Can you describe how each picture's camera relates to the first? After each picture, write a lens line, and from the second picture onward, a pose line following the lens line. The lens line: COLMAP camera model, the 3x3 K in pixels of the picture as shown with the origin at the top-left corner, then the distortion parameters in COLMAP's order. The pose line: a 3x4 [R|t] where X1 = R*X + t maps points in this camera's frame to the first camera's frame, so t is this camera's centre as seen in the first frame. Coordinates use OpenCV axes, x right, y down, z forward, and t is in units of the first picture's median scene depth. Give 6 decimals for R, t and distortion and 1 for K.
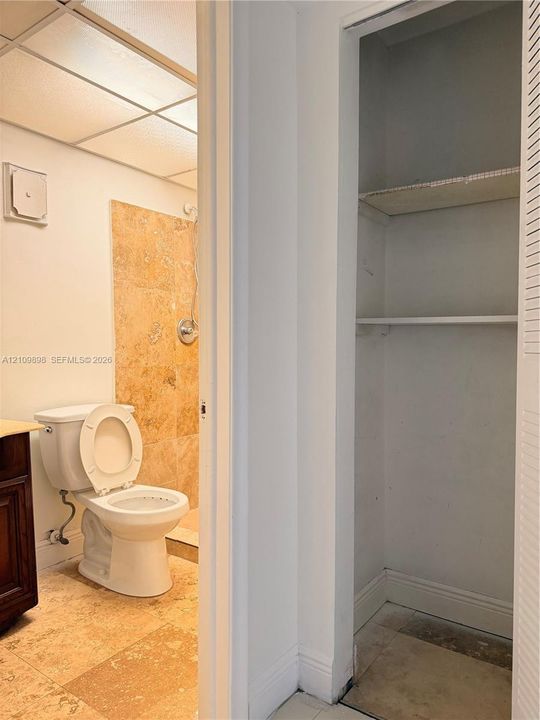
lens RADIAL K [[509.5, 0, 270.0], [0, 509.5, 360.0], [0, 0, 1]] dist [0.131546, -0.194097]
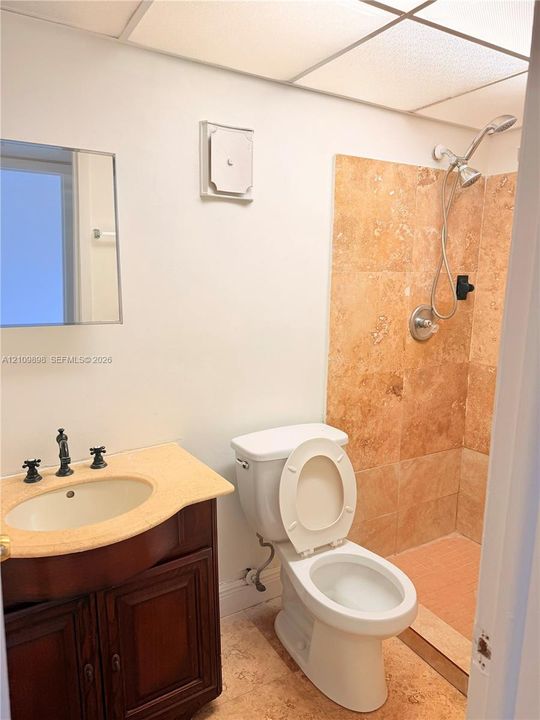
lens RADIAL K [[509.5, 0, 270.0], [0, 509.5, 360.0], [0, 0, 1]] dist [0.131546, -0.194097]
pose [[0.913726, 0.086354, -0.397048, -0.071651], [-0.034660, 0.990159, 0.135588, -0.111756], [0.404849, -0.110129, 0.907727, 0.251990]]
